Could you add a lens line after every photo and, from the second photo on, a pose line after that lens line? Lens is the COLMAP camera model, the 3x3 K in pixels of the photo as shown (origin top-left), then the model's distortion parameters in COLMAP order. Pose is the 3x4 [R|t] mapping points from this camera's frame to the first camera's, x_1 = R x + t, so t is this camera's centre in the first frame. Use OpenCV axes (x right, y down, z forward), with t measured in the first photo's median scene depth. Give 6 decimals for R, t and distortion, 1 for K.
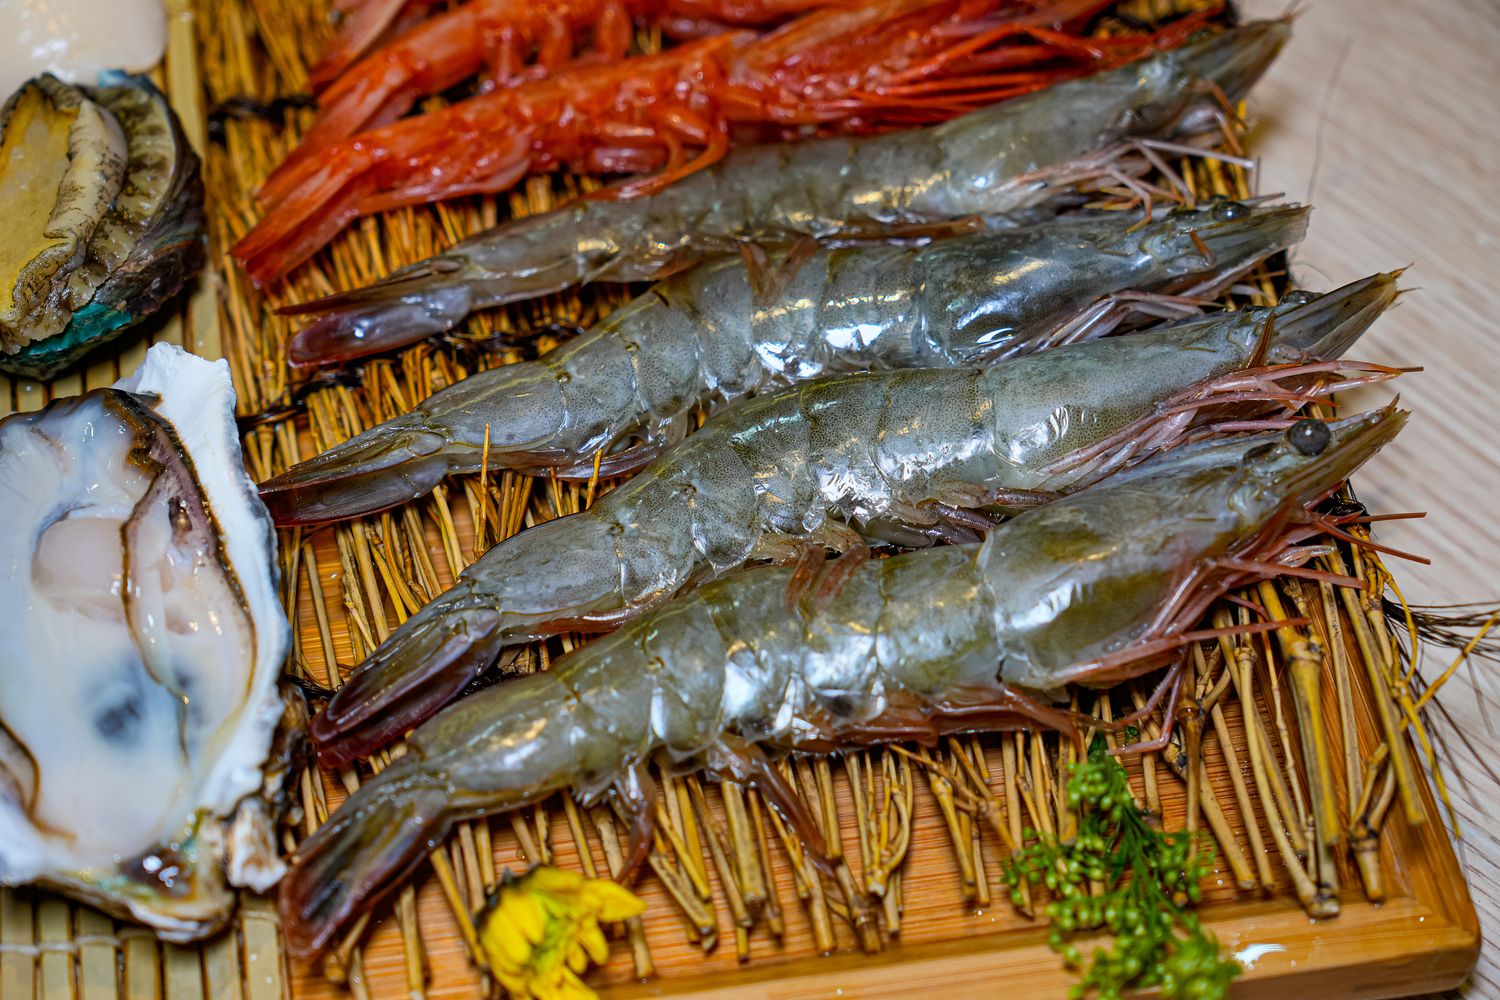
lens RADIAL K [[2955.2, 0, 742.6], [0, 2955.2, 485.8], [0, 0, 1]] dist [-0.005483, 0.000000]
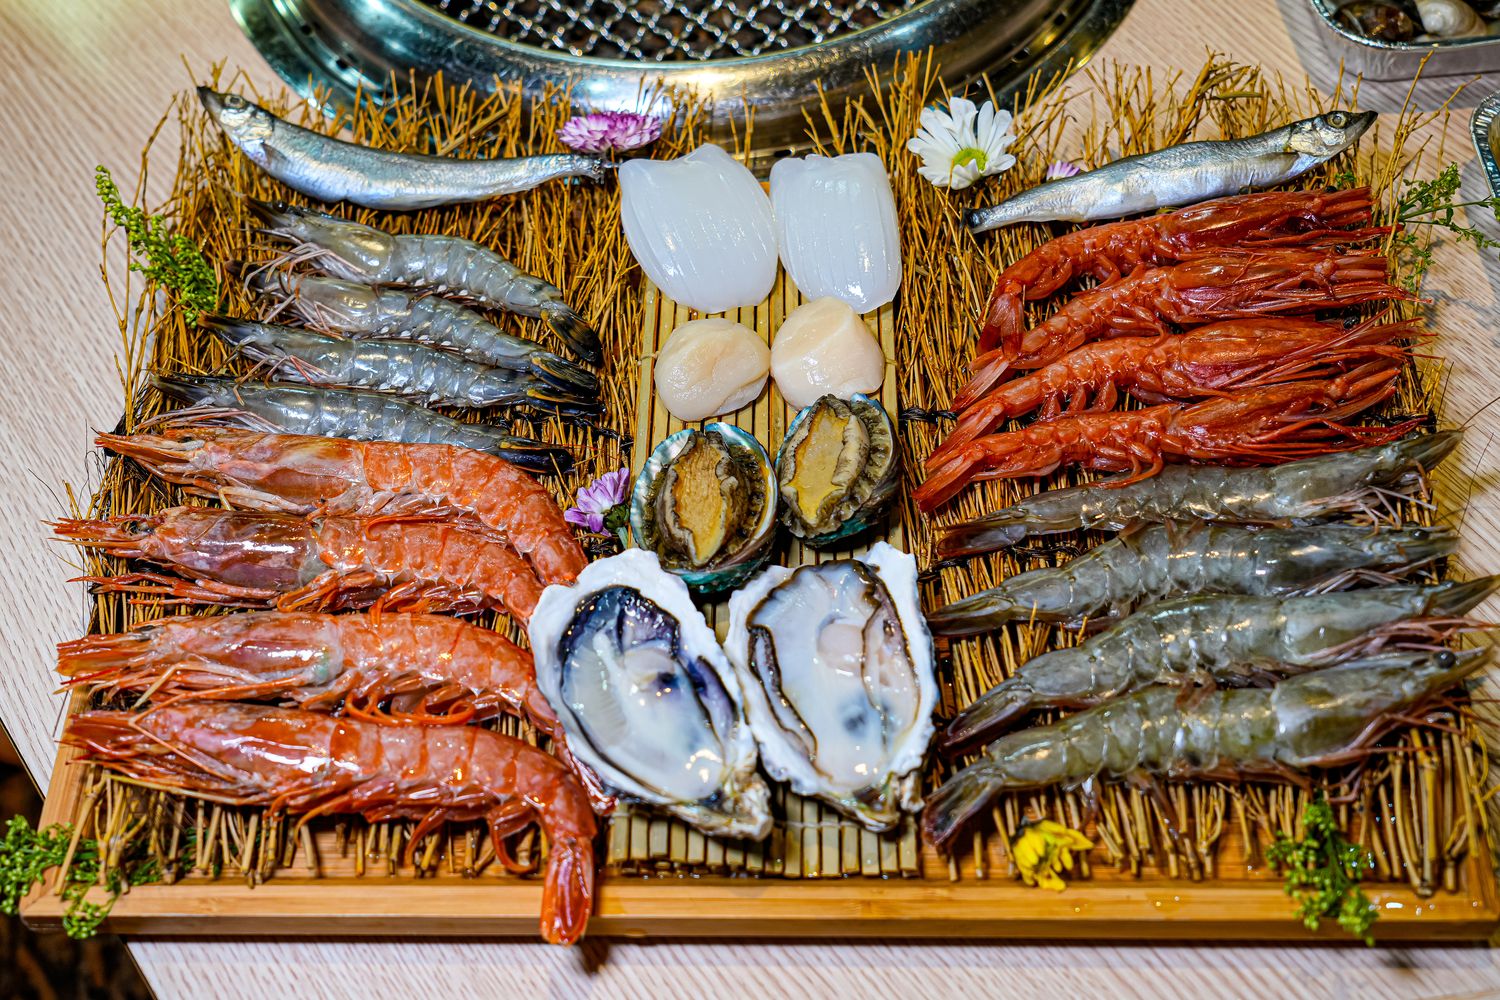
lens RADIAL K [[1973.4, 0, 733.7], [0, 1973.4, 512.0], [0, 0, 1]] dist [-0.045486, 0.000000]
pose [[0.979454, 0.116058, -0.164923, -0.069585], [-0.115662, 0.993216, 0.012038, -0.070993], [0.165201, 0.007284, 0.986233, -0.374696]]
